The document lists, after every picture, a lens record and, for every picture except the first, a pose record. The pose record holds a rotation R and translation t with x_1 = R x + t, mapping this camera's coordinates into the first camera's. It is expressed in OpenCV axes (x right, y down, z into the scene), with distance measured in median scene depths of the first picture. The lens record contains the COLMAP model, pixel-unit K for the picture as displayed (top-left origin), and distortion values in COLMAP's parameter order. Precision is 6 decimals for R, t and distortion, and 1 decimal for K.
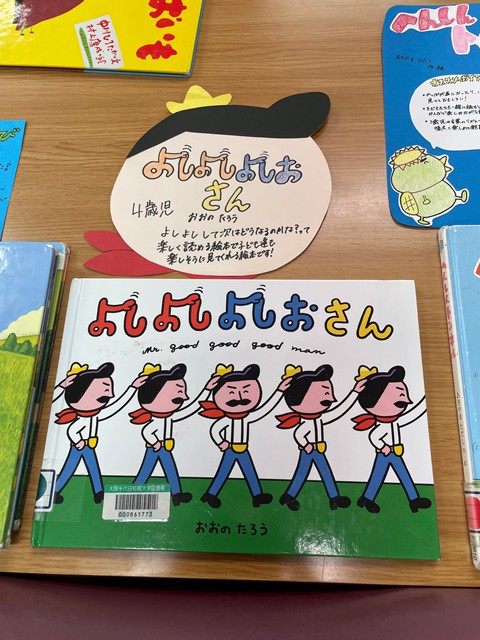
lens RADIAL K [[486.8, 0, 240.0], [0, 486.8, 320.0], [0, 0, 1]] dist [0.083327, -0.111665]
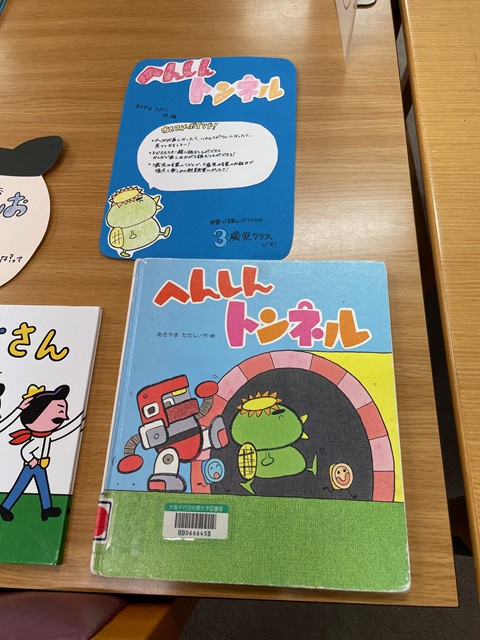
lens RADIAL K [[465.2, 0, 243.4], [0, 465.2, 327.2], [0, 0, 1]] dist [0.084851, -0.103729]
pose [[0.999934, 0.011030, -0.003090, 0.597383], [-0.011147, 0.999097, -0.040991, 0.003414], [0.002635, 0.041022, 0.999155, -0.037157]]
